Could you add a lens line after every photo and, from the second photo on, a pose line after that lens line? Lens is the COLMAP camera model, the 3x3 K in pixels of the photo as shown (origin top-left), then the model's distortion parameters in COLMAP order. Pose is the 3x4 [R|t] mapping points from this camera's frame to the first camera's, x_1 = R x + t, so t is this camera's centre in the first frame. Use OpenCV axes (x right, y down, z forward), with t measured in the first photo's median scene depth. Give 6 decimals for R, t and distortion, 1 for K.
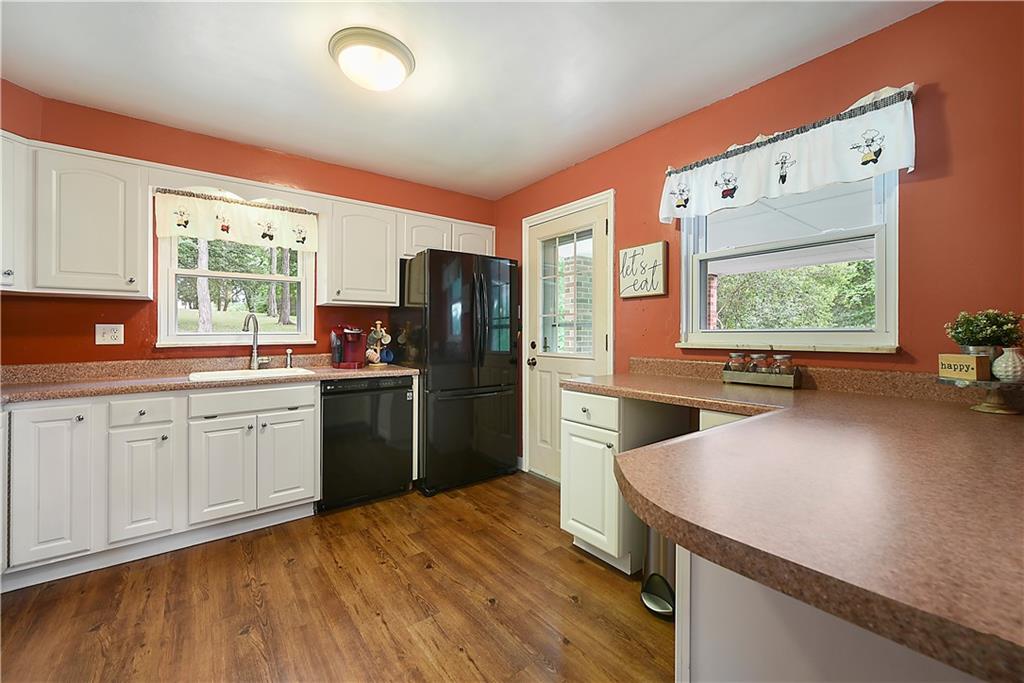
lens RADIAL K [[404.9, 0, 541.2], [0, 404.9, 328.6], [0, 0, 1]] dist [0.012829, -0.007913]
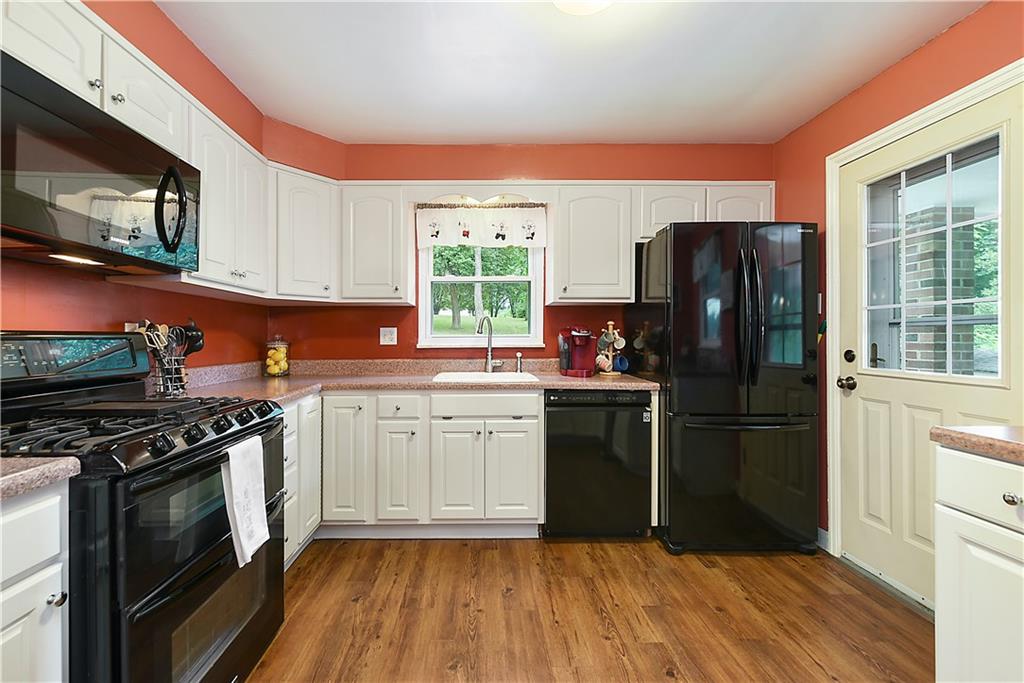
lens RADIAL K [[434.5, 0, 488.3], [0, 434.5, 333.1], [0, 0, 1]] dist [-0.001150, 0.000236]
pose [[0.773939, -0.001542, -0.633258, -0.033623], [0.003433, 0.999993, 0.001760, 0.003180], [0.633251, -0.003536, 0.773938, 0.170183]]
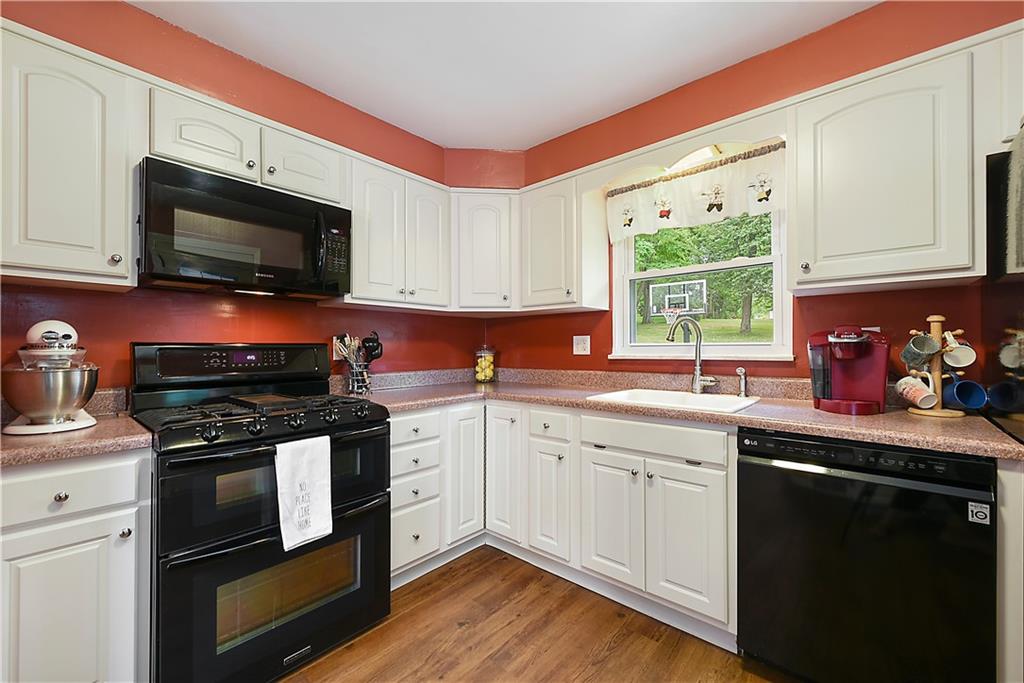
lens RADIAL K [[414.1, 0, 508.0], [0, 414.1, 339.1], [0, 0, 1]] dist [-0.001452, -0.000235]
pose [[0.122479, -0.014422, -0.992366, -0.003335], [0.013598, 0.999825, -0.012853, 0.007675], [0.992378, -0.011920, 0.122654, 0.544279]]
